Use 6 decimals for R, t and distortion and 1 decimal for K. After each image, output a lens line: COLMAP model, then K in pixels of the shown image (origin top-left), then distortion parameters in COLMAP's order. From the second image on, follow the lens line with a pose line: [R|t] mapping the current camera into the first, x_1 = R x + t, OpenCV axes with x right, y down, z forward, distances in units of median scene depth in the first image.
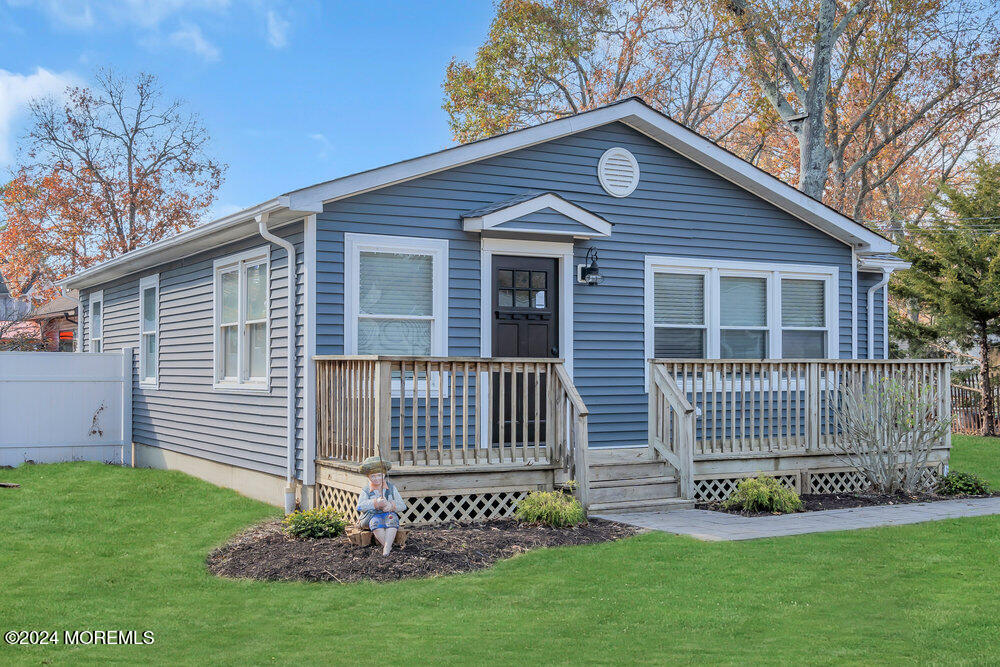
lens RADIAL K [[1200.2, 0, 499.1], [0, 1200.2, 335.7], [0, 0, 1]] dist [-0.000740, -0.029598]
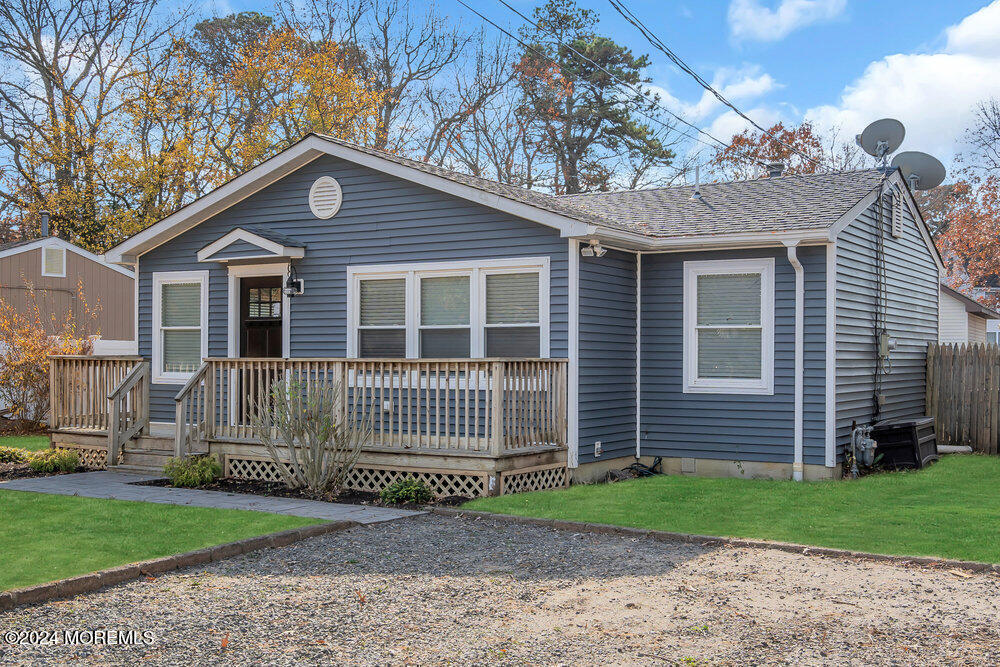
lens RADIAL K [[1120.7, 0, 500.3], [0, 1120.7, 334.3], [0, 0, 1]] dist [-0.008495, -0.005325]
pose [[0.478833, -0.018845, -0.877704, 1.137409], [0.016677, 0.999784, -0.012369, 0.013142], [0.877747, -0.008715, 0.479044, 0.627012]]
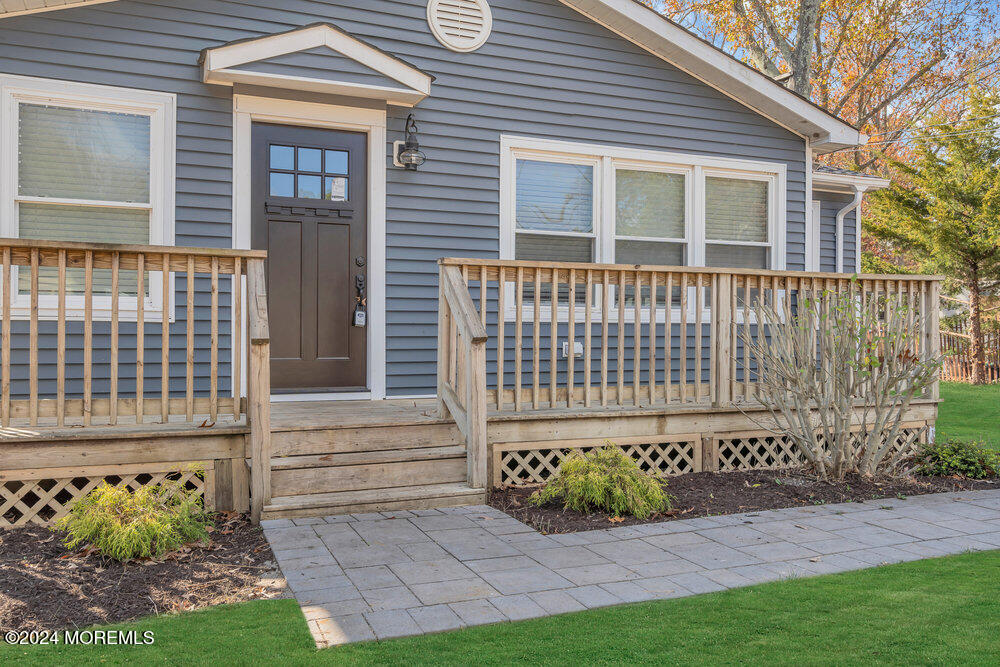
lens RADIAL K [[829.3, 0, 503.4], [0, 829.3, 330.6], [0, 0, 1]] dist [0.004126, 0.010828]
pose [[0.993169, 0.002707, -0.116650, 0.184959], [0.000060, 0.999719, 0.023702, 0.041217], [0.116681, -0.023547, 0.992890, 0.502227]]
